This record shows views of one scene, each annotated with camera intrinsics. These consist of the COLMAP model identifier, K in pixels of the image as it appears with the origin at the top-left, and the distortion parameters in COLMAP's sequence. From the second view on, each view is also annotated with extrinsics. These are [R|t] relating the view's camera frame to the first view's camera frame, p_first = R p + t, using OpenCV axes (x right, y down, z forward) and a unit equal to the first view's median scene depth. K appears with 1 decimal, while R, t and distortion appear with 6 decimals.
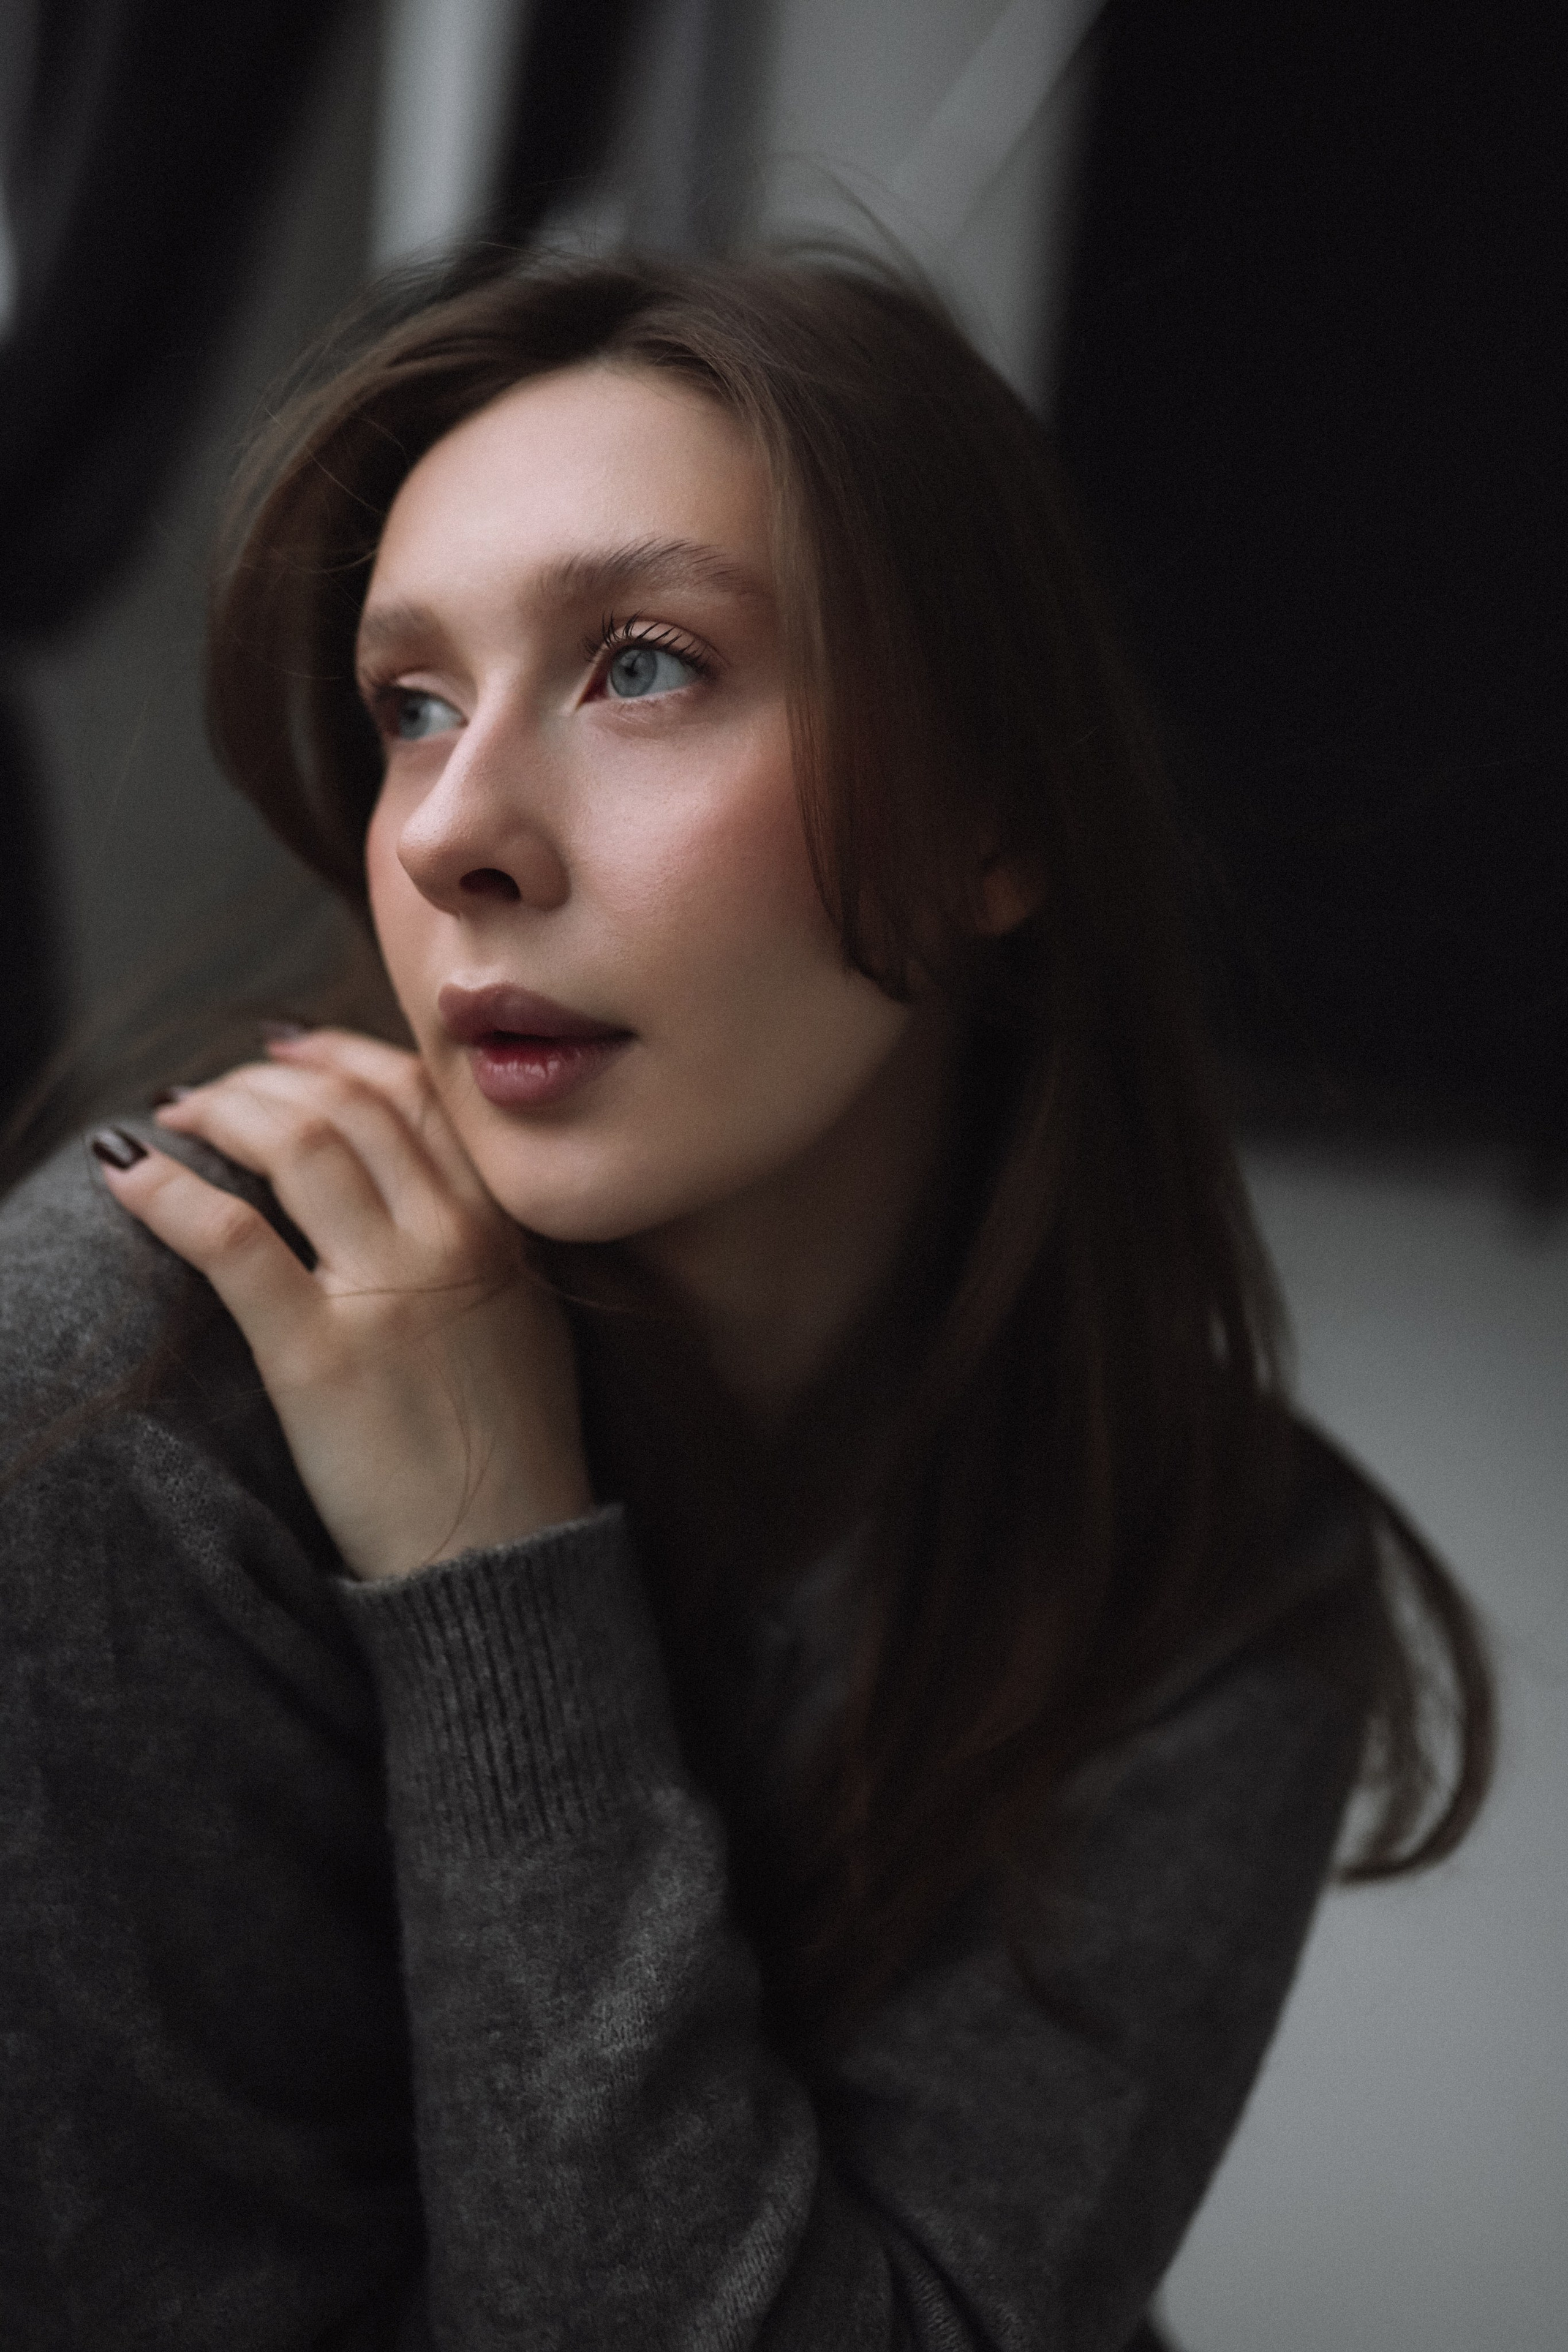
lens RADIAL K [[2221.8, 0, 784.0], [0, 2221.8, 1176.0], [0, 0, 1]] dist [-0.242243, 0.333836]
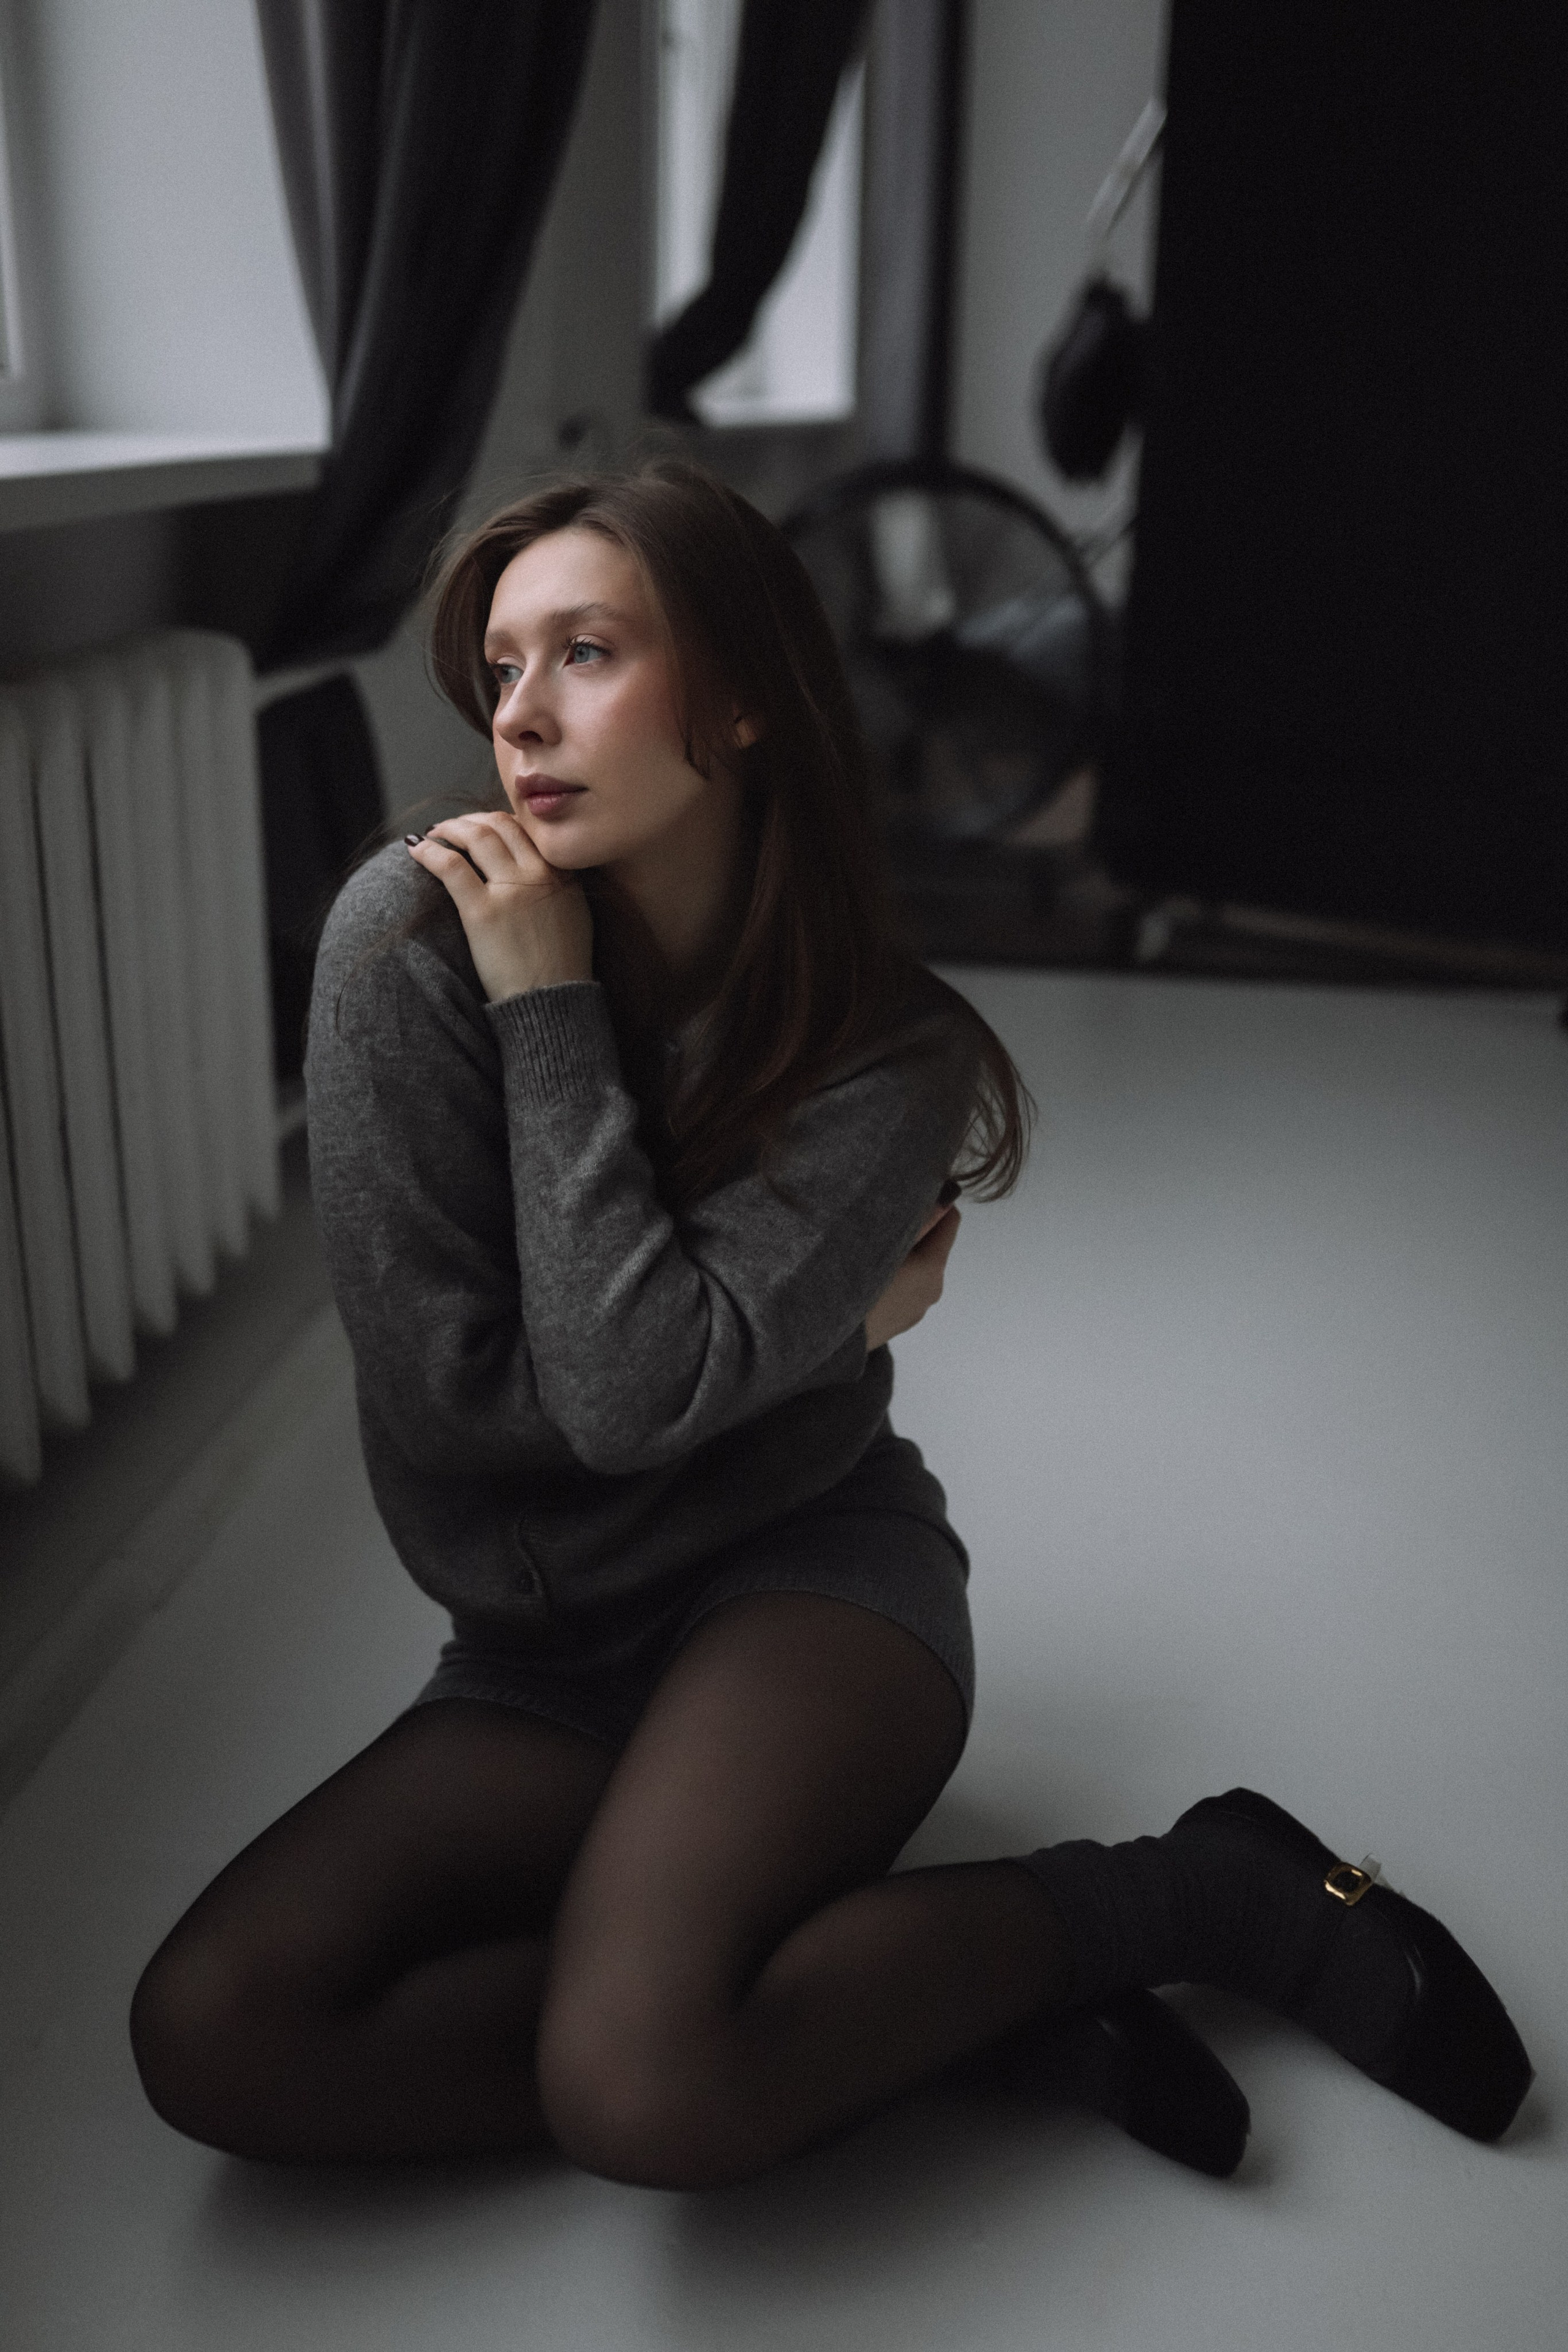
lens RADIAL K [[2221.8, 0, 784.0], [0, 2221.8, 1176.0], [0, 0, 1]] dist [-0.242243, 0.333836]
pose [[0.990174, -0.007178, -0.139659, 0.519130], [0.013773, 0.998832, 0.046309, 0.276014], [0.139163, -0.047777, 0.989116, -1.574137]]
